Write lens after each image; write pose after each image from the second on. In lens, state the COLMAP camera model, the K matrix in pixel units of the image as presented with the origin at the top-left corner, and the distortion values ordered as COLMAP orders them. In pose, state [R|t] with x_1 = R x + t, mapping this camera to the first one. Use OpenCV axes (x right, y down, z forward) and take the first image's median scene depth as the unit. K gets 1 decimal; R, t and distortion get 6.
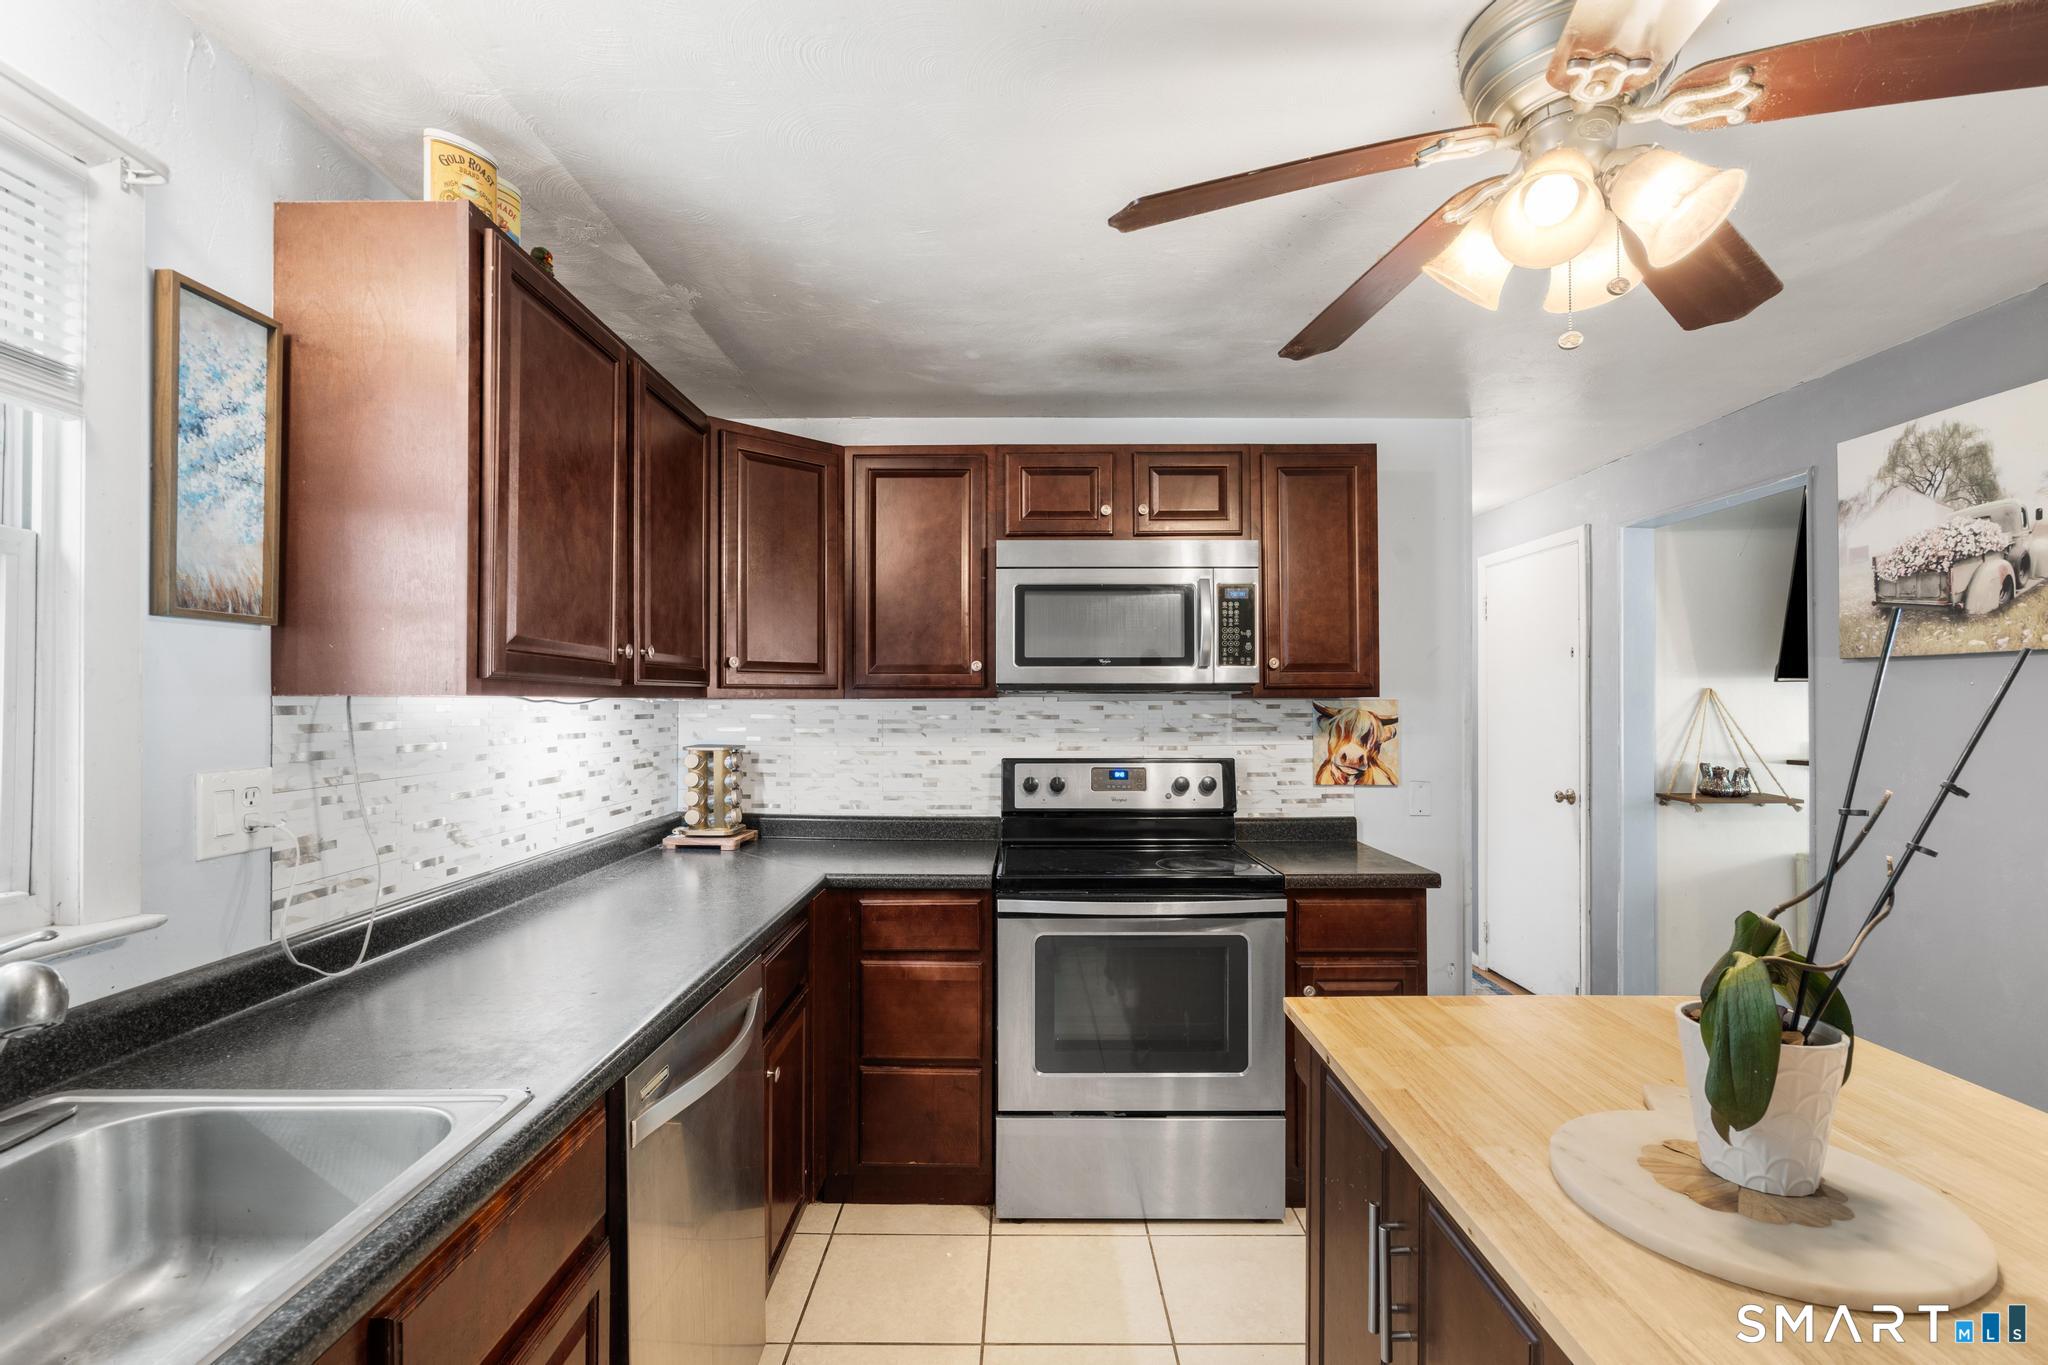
lens RADIAL K [[925.4, 0, 1012.2], [0, 925.4, 696.7], [0, 0, 1]] dist [-0.011848, 0.004756]
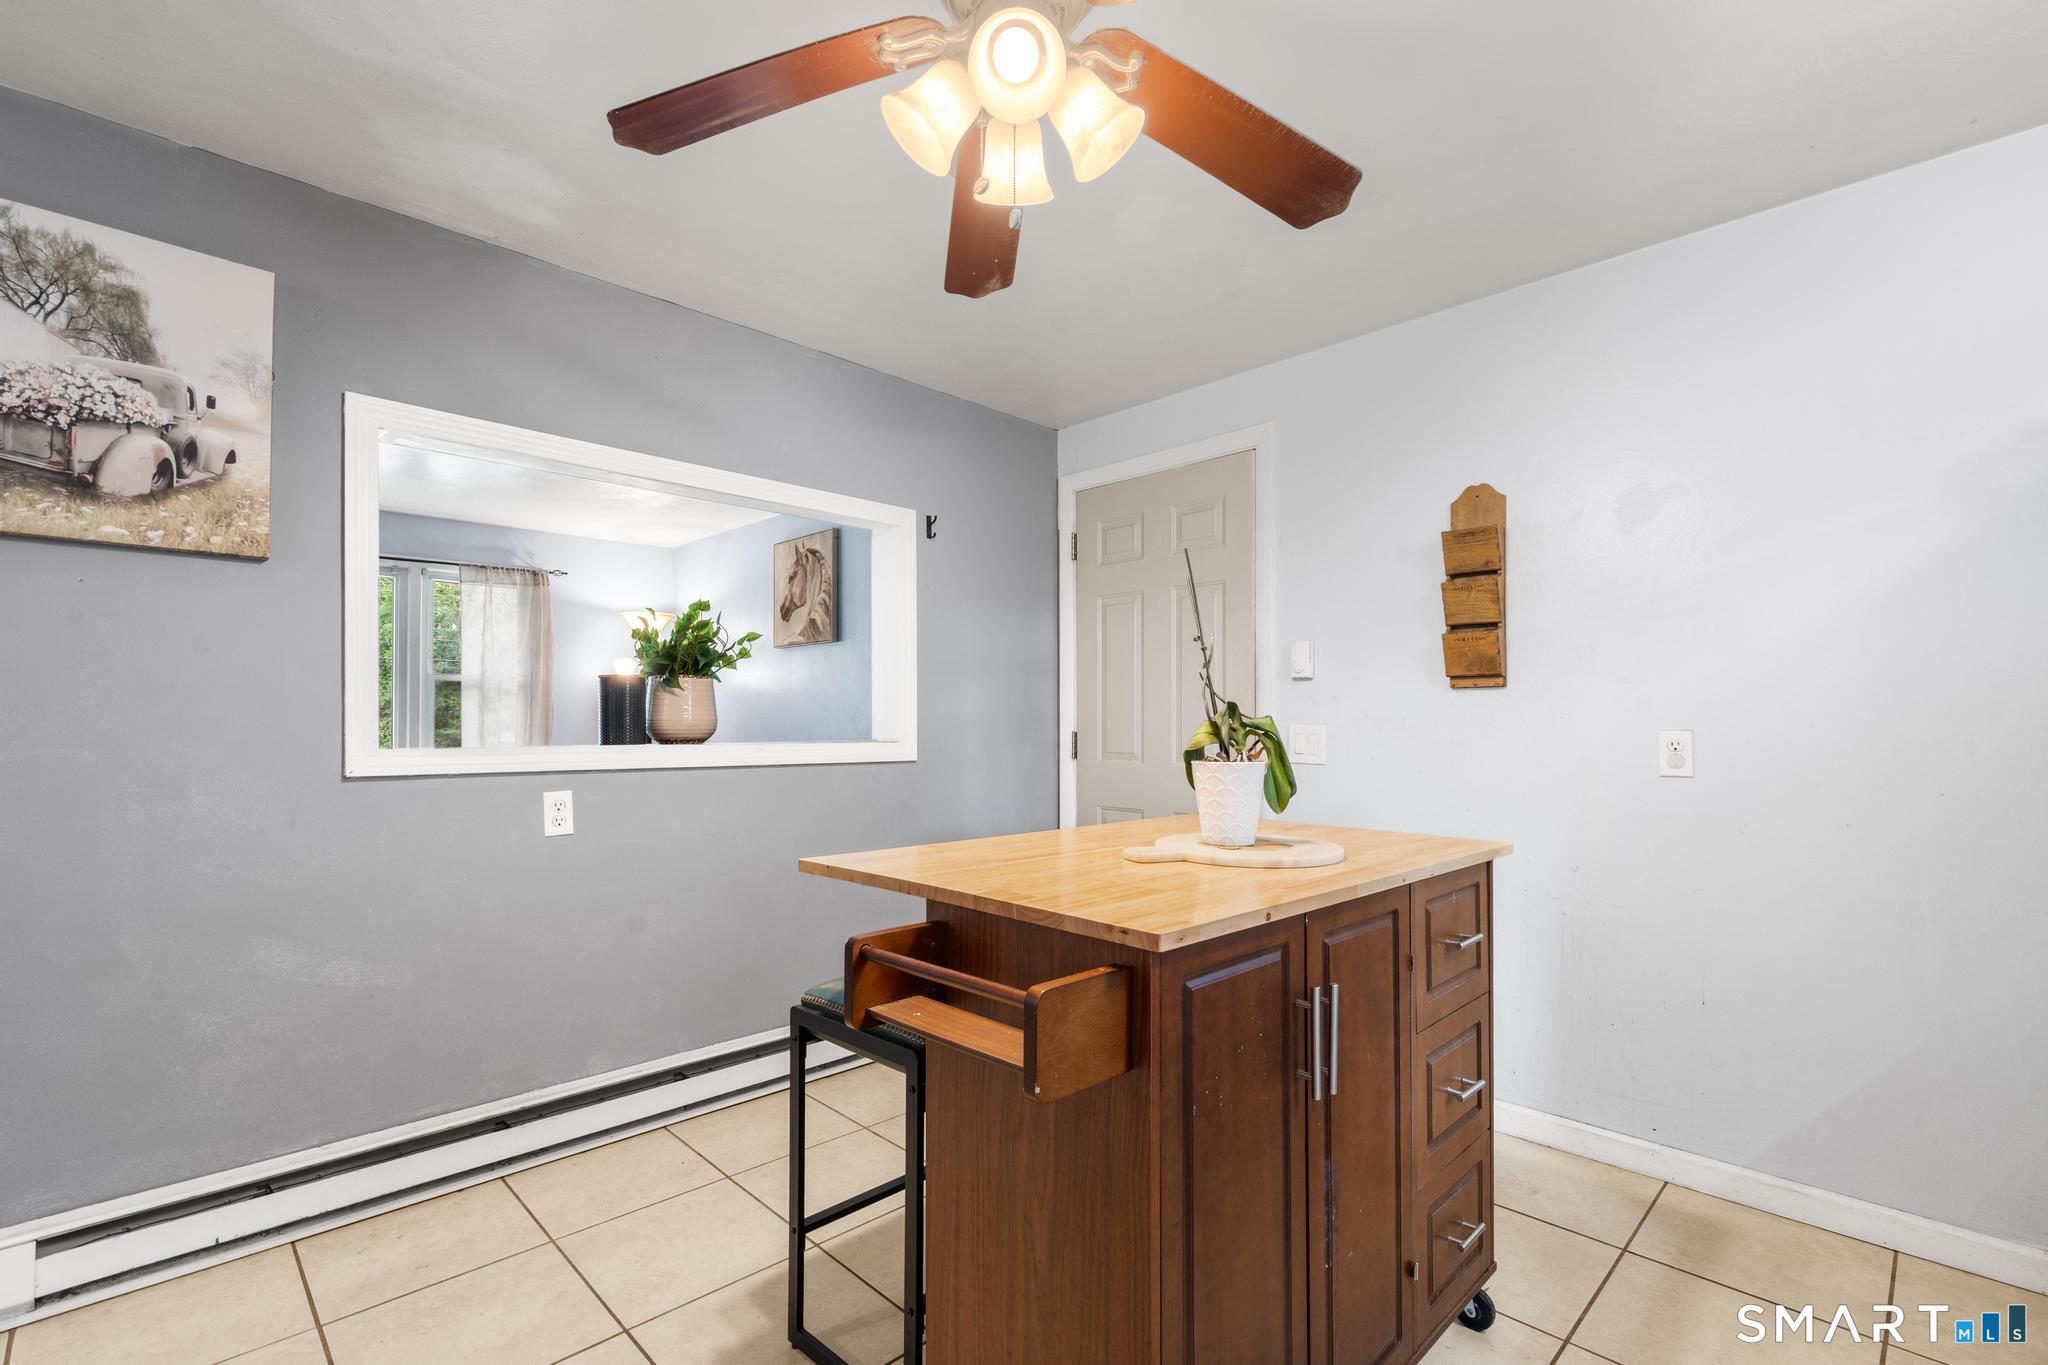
lens RADIAL K [[925.4, 0, 1026.1], [0, 925.4, 716.9], [0, 0, 1]] dist [-0.011848, 0.004756]
pose [[-0.706218, 0.004395, 0.707981, -0.079461], [-0.003010, 0.999953, -0.009210, 0.105780], [-0.707988, -0.008635, -0.706172, 0.964768]]
